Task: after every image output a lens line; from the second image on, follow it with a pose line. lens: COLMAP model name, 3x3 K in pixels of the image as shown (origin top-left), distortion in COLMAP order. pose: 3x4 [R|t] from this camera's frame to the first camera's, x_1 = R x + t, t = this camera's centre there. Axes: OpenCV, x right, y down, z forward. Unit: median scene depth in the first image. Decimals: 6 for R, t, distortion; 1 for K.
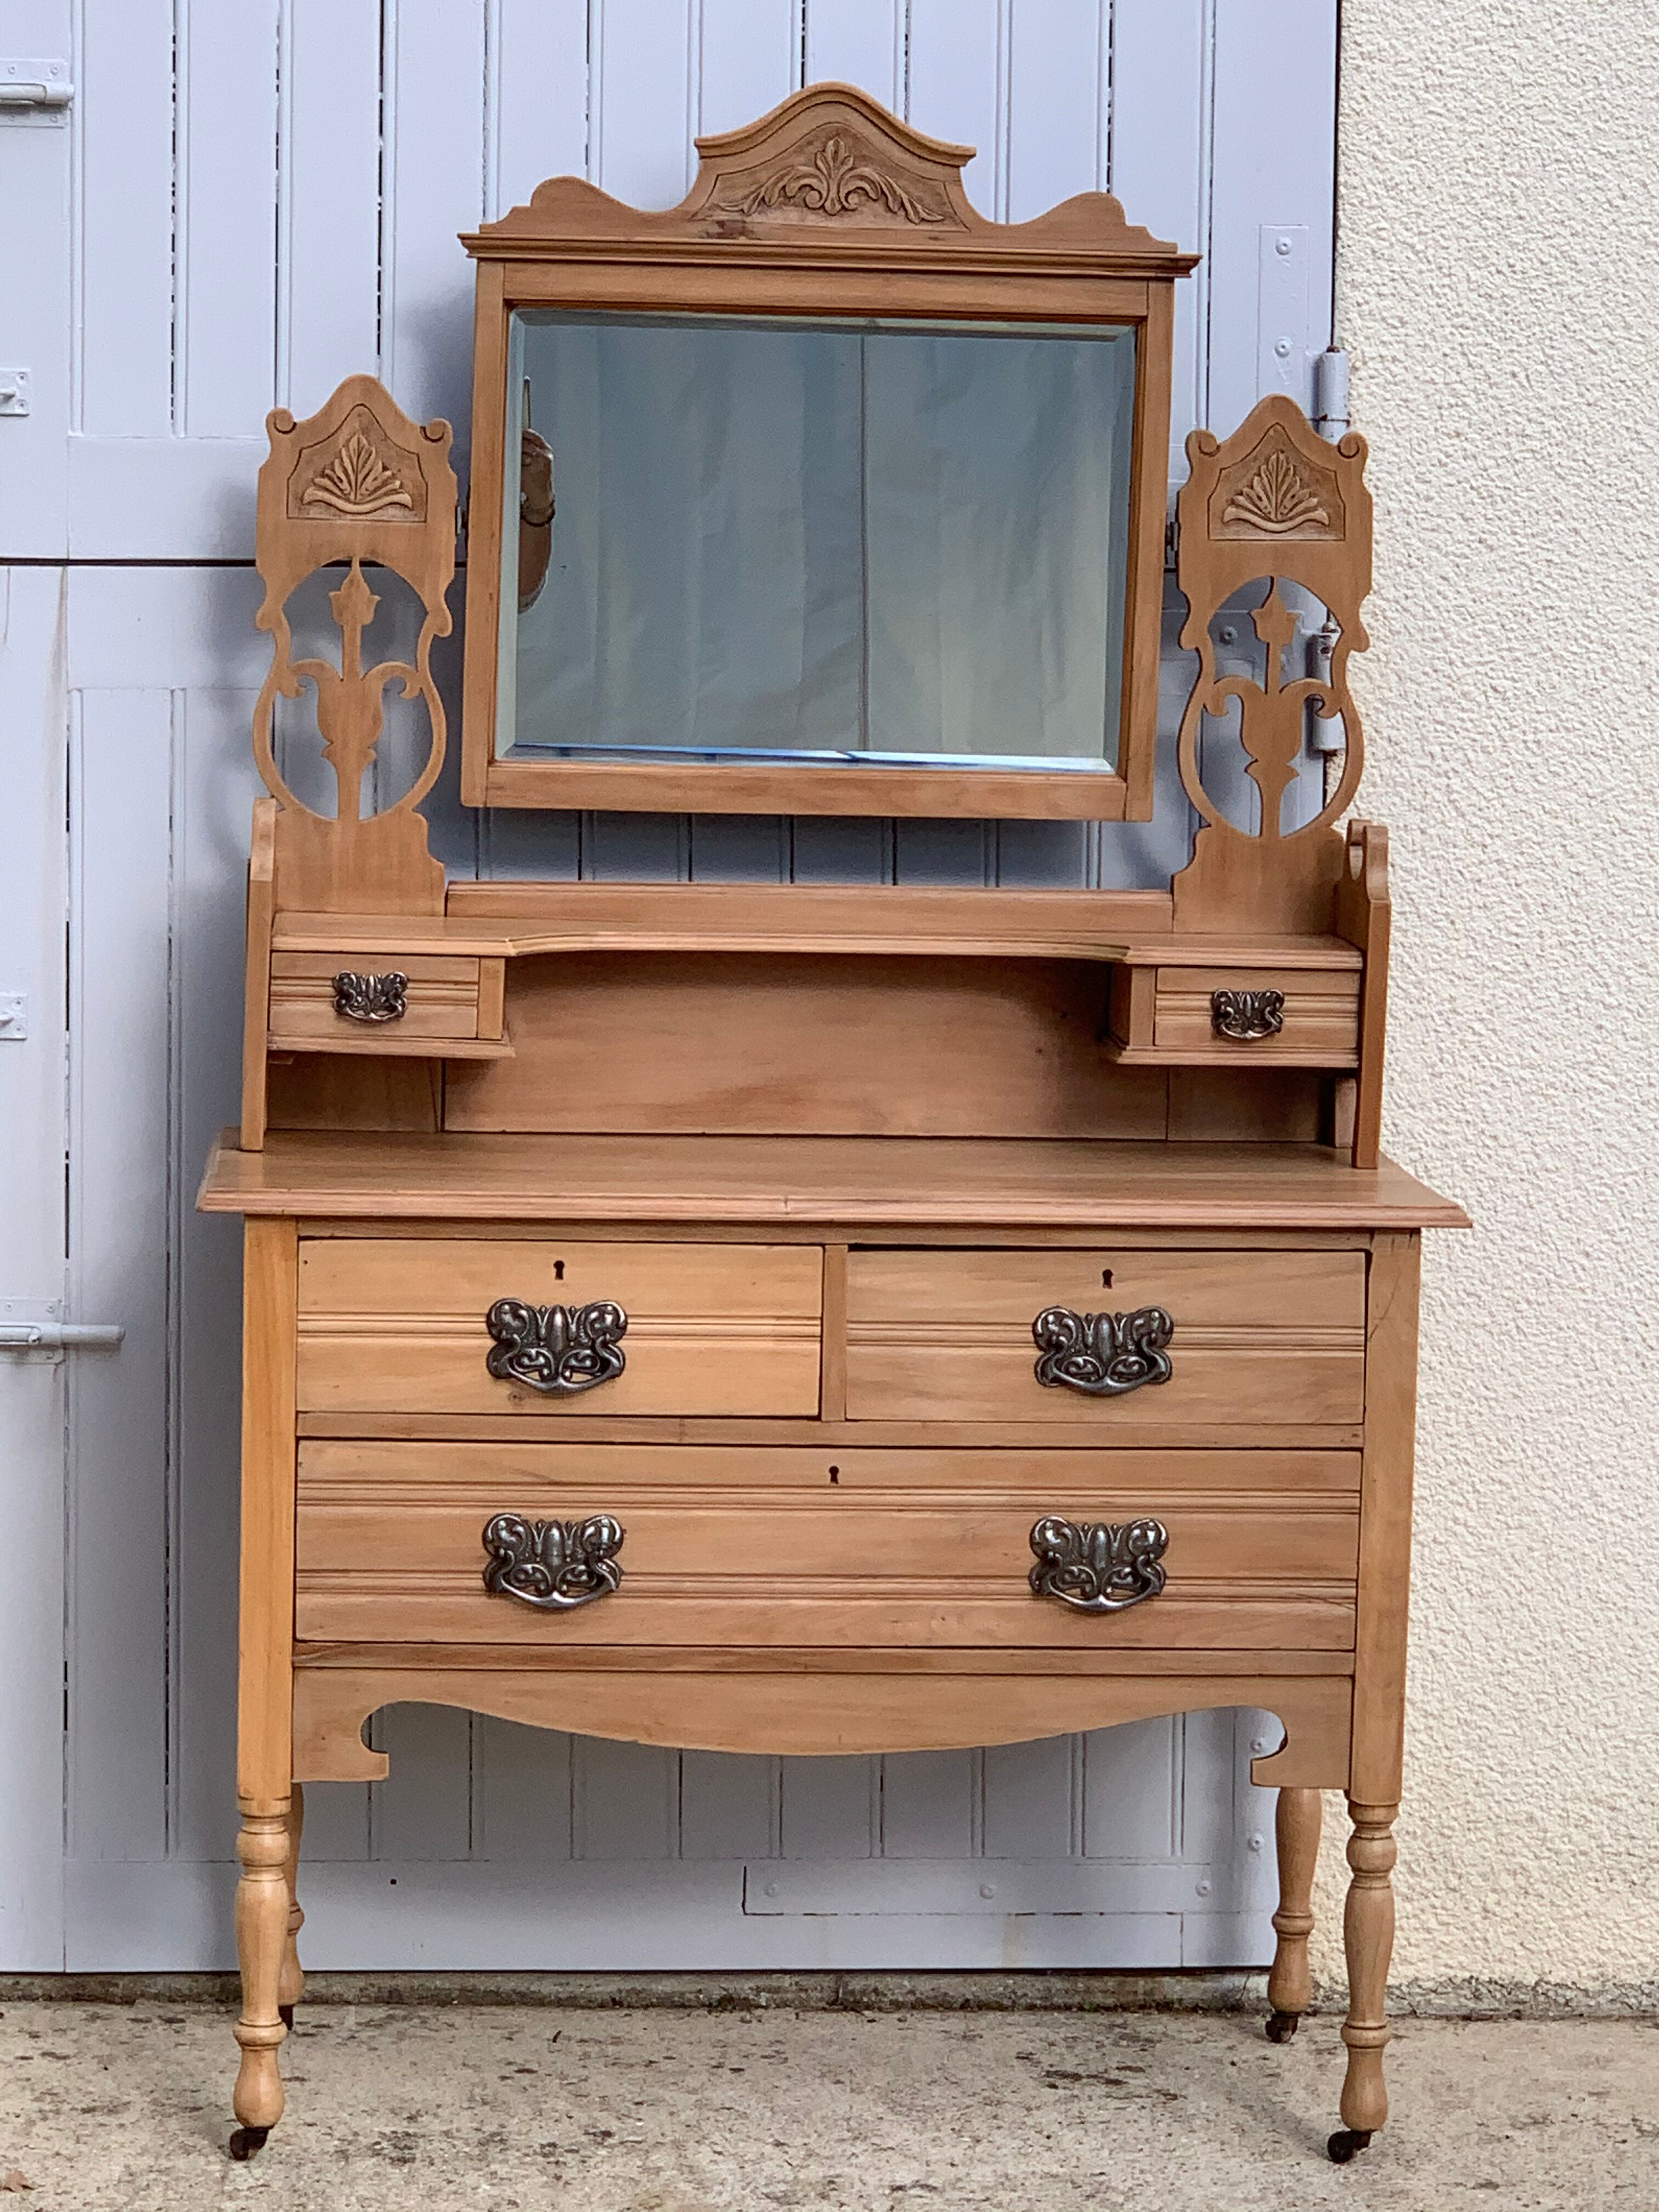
lens RADIAL K [[6308.1, 0, 820.3], [0, 6308.1, 1024.4], [0, 0, 1]] dist [-0.062690, 0.000000]
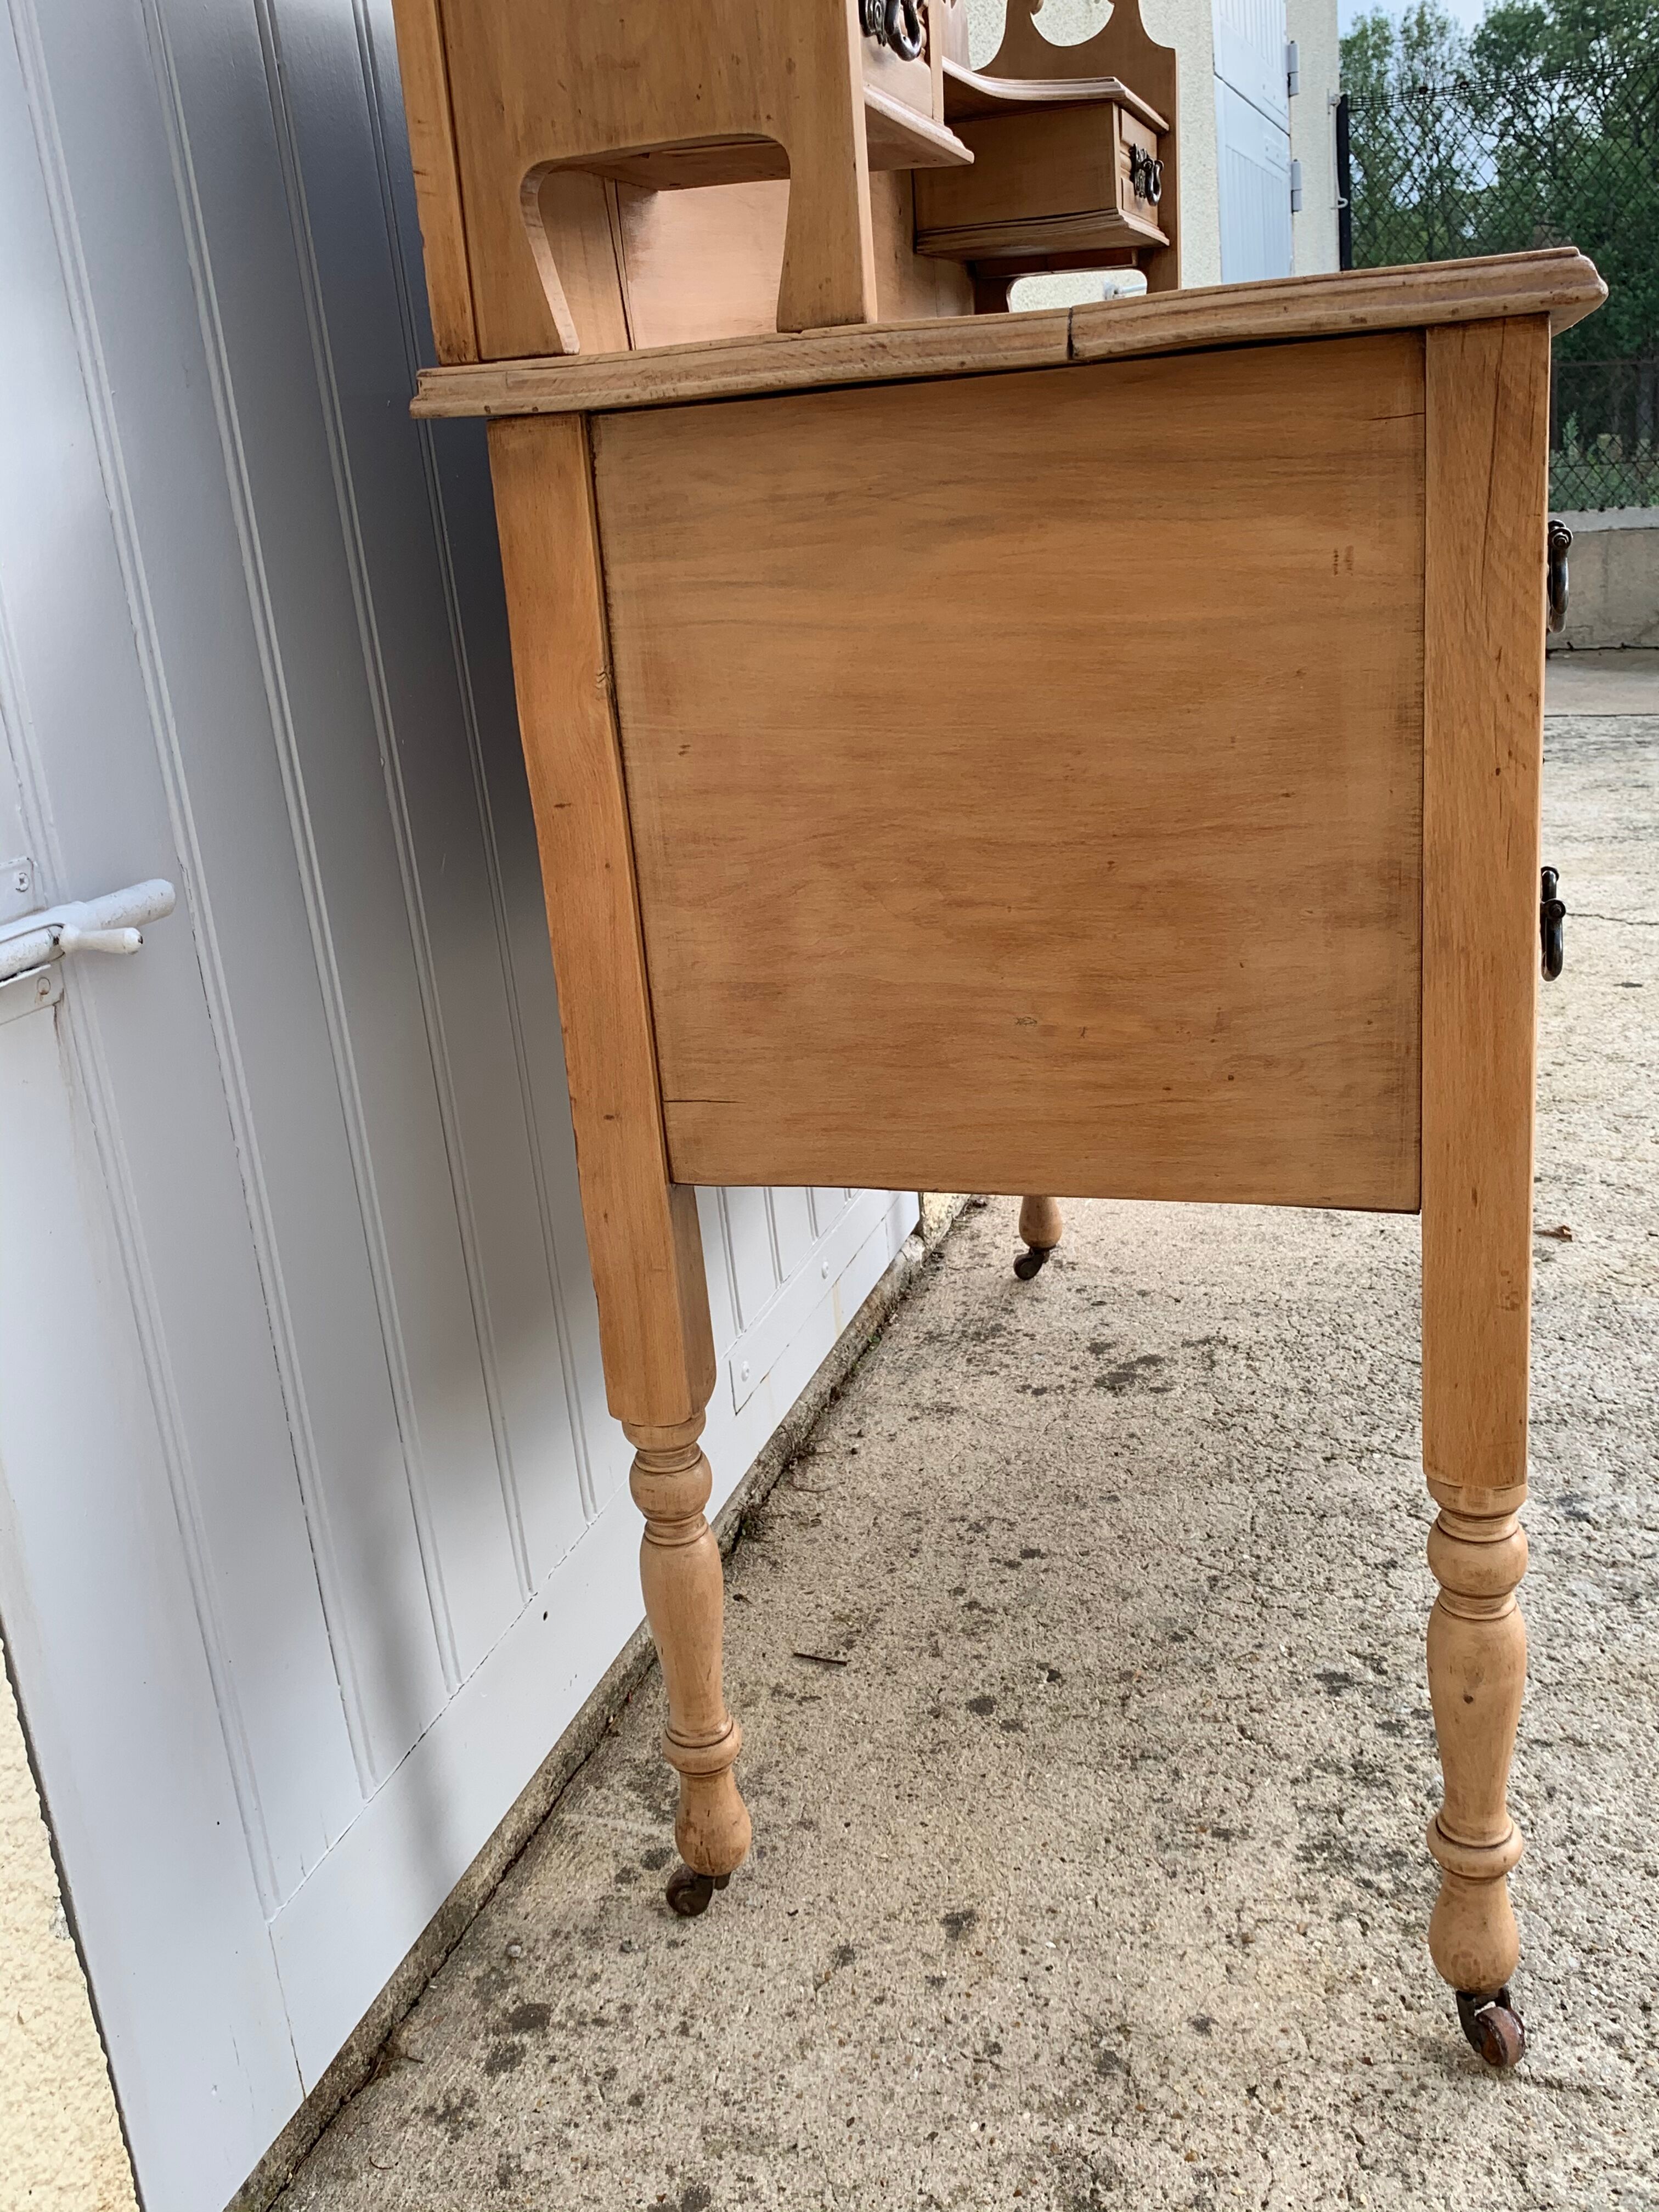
lens RADIAL K [[2081.0, 0, 830.2], [0, 2081.0, 1076.3], [0, 0, 1]] dist [0.009387, 0.000000]
pose [[0.347702, -0.322121, 0.880535, -0.235290], [0.174657, 0.944946, 0.276717, 0.027633], [-0.921194, 0.057577, 0.384820, 0.897705]]
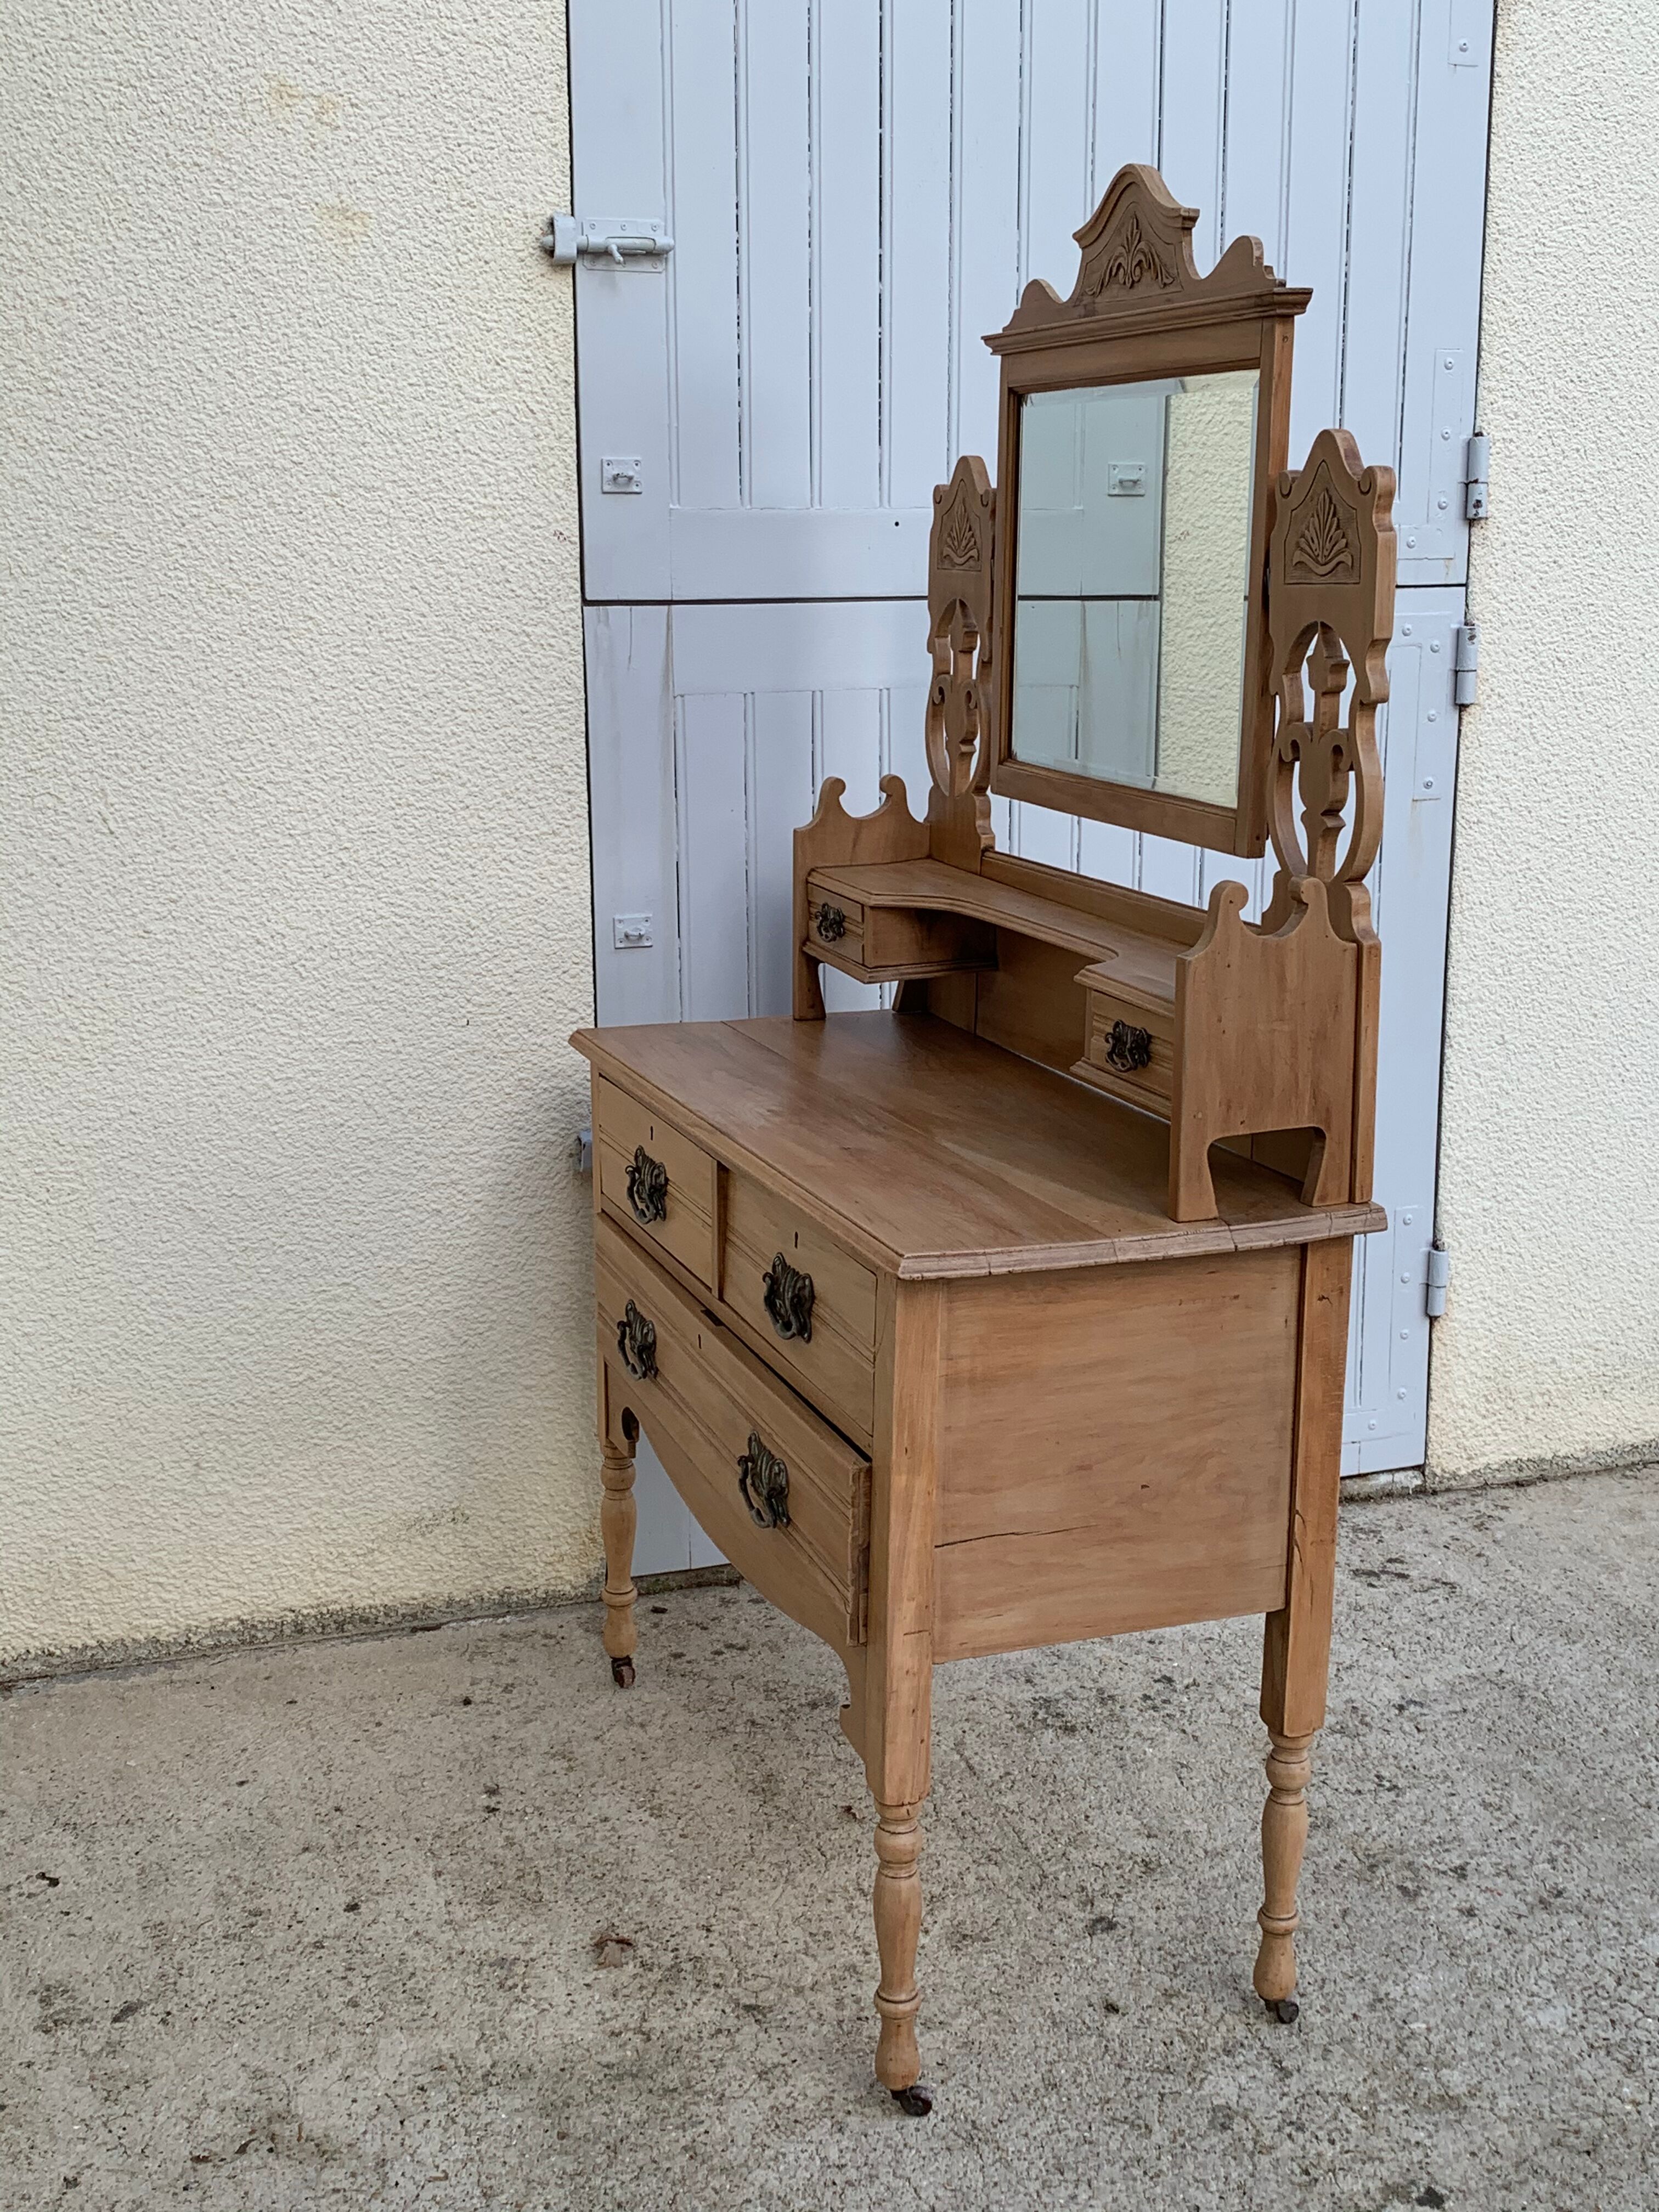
lens RADIAL K [[2522.2, 0, 816.1], [0, 2522.2, 1081.1], [0, 0, 1]] dist [0.032954, 0.000000]
pose [[0.960650, -0.076566, 0.267000, -0.244096], [0.041051, 0.989837, 0.136151, -0.043080], [-0.274711, -0.119832, 0.954030, 0.447142]]
